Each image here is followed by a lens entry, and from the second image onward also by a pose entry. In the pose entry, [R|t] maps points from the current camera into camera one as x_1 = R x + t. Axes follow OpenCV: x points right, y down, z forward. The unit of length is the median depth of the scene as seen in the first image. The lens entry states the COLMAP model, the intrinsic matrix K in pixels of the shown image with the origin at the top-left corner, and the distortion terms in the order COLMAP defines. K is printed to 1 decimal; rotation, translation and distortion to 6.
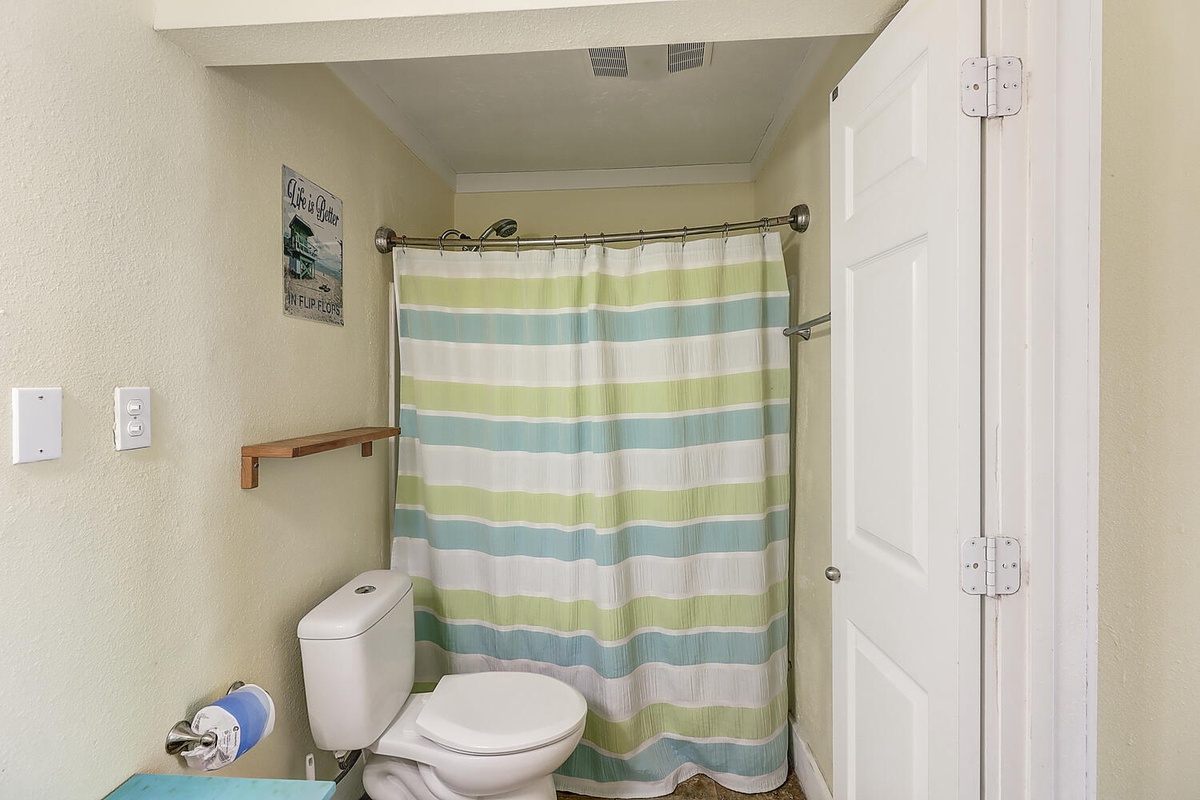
lens RADIAL K [[554.0, 0, 602.2], [0, 554.0, 390.9], [0, 0, 1]] dist [0.000957, 0.000195]
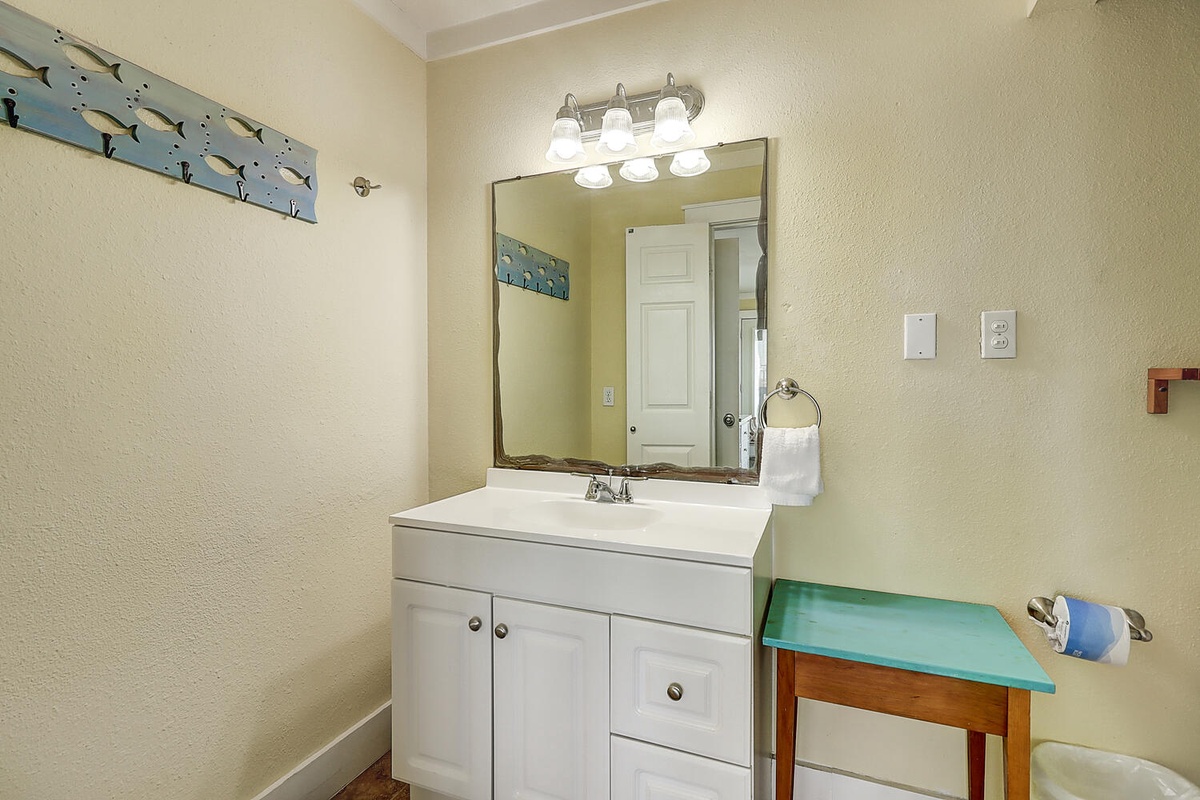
lens RADIAL K [[554.0, 0, 602.2], [0, 554.0, 390.9], [0, 0, 1]] dist [0.000957, 0.000195]
pose [[-0.311429, 0.016190, -0.950131, 0.672483], [-0.009695, 0.999749, 0.020214, 0.160189], [0.950220, 0.015507, -0.311194, 0.509391]]
